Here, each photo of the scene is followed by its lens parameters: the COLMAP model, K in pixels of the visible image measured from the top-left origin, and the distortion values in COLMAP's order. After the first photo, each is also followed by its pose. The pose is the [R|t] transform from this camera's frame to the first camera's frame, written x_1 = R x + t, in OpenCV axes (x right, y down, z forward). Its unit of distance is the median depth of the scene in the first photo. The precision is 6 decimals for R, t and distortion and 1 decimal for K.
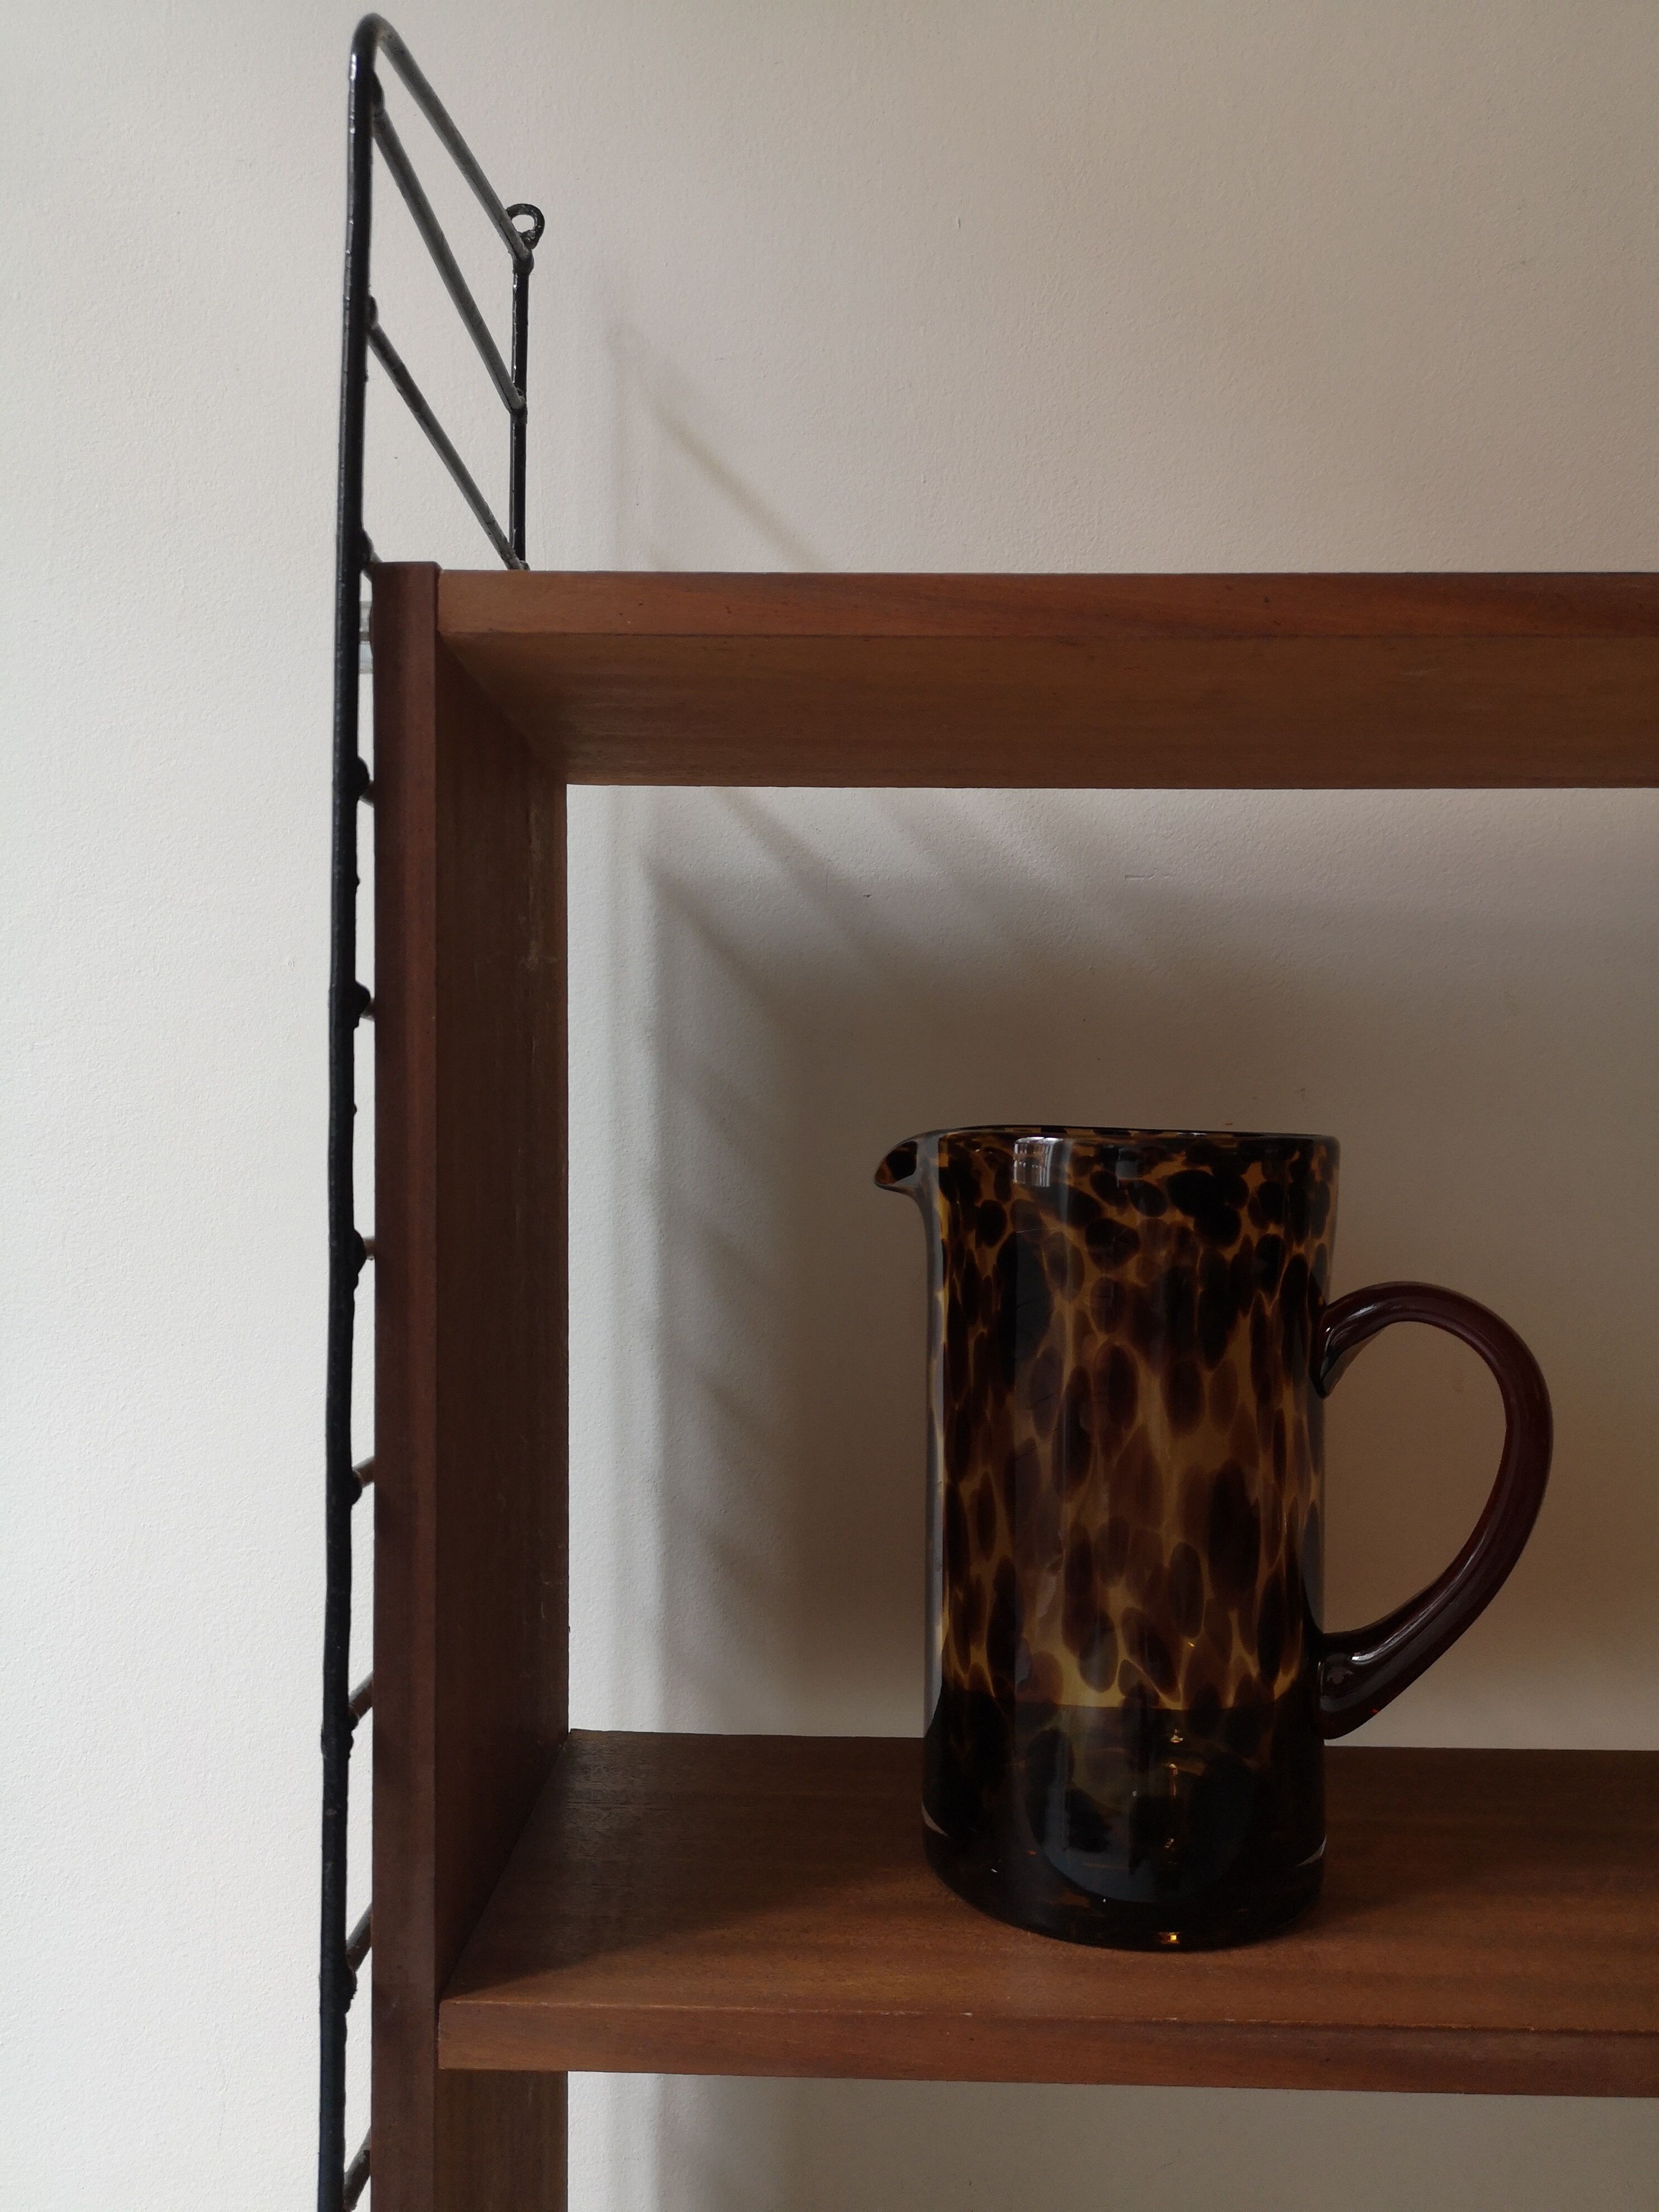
lens RADIAL K [[1734.3, 0, 820.4], [0, 1734.3, 1091.5], [0, 0, 1]] dist [0.006732, -0.020293]
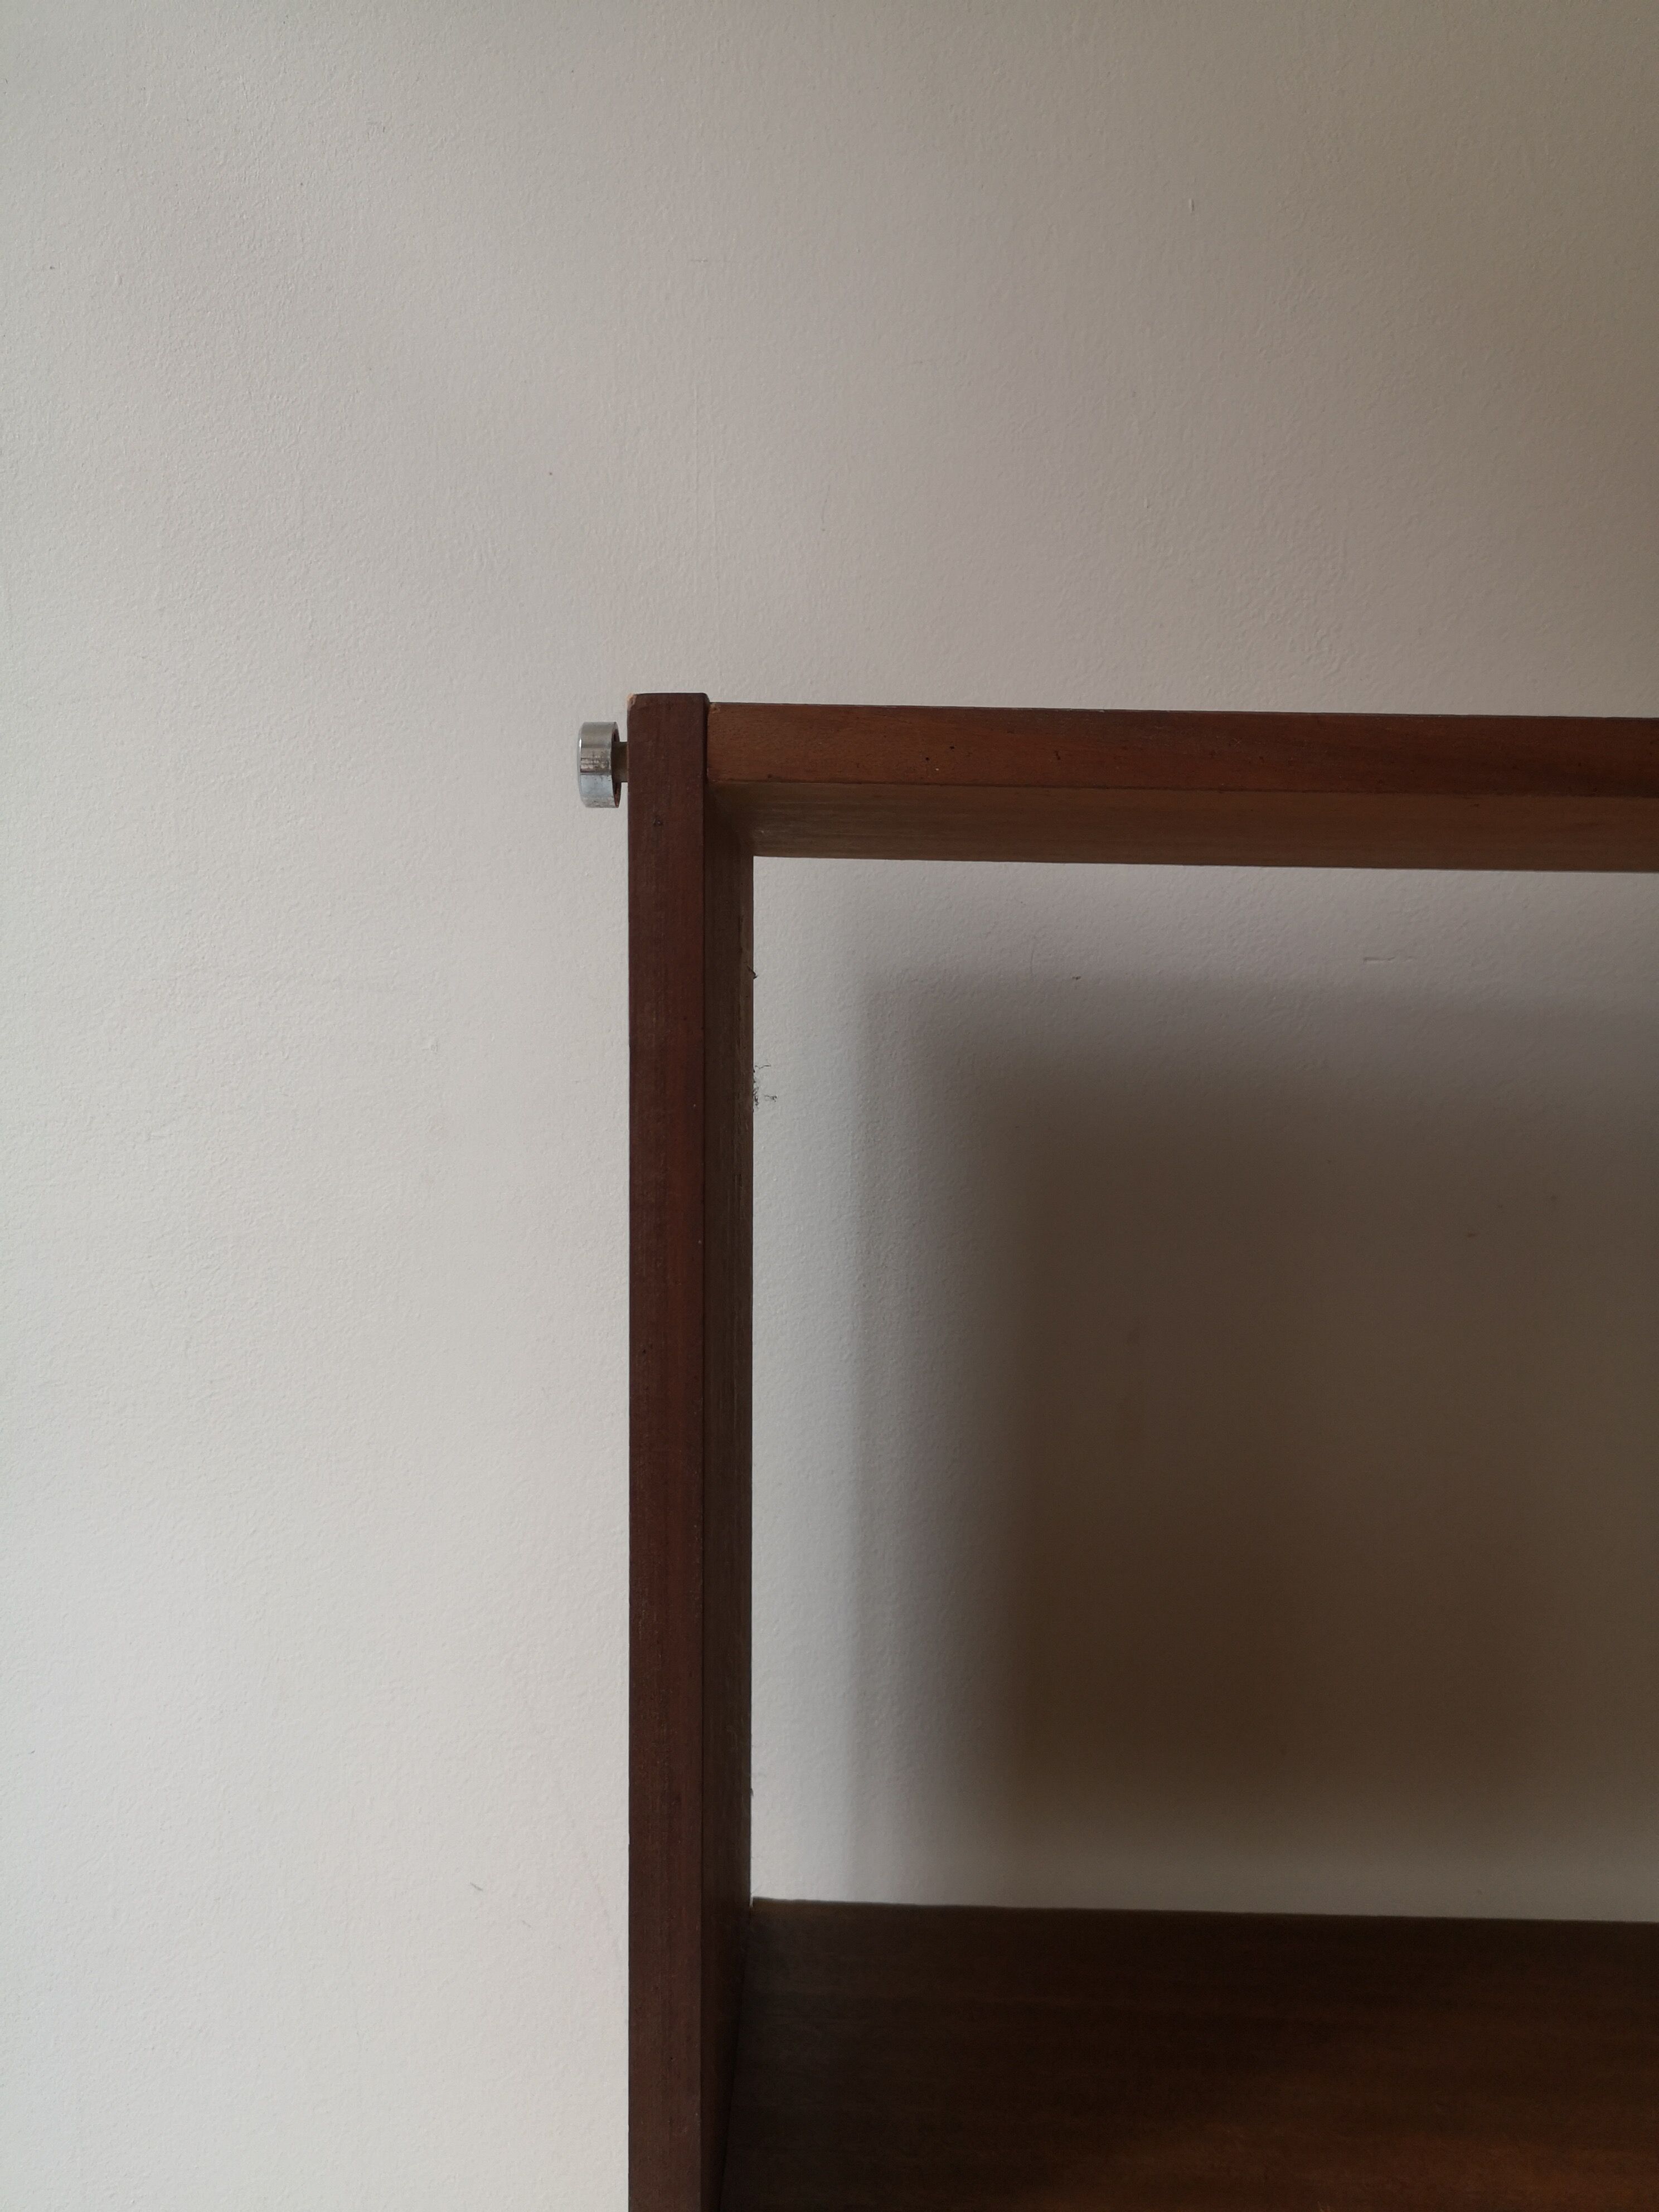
lens RADIAL K [[1734.3, 0, 838.6], [0, 1734.3, 1113.5], [0, 0, 1]] dist [0.006732, -0.020293]
pose [[0.999945, 0.010286, 0.002235, -0.097821], [-0.010403, 0.998090, 0.060892, -0.096496], [-0.001604, -0.060911, 0.998142, 0.100488]]
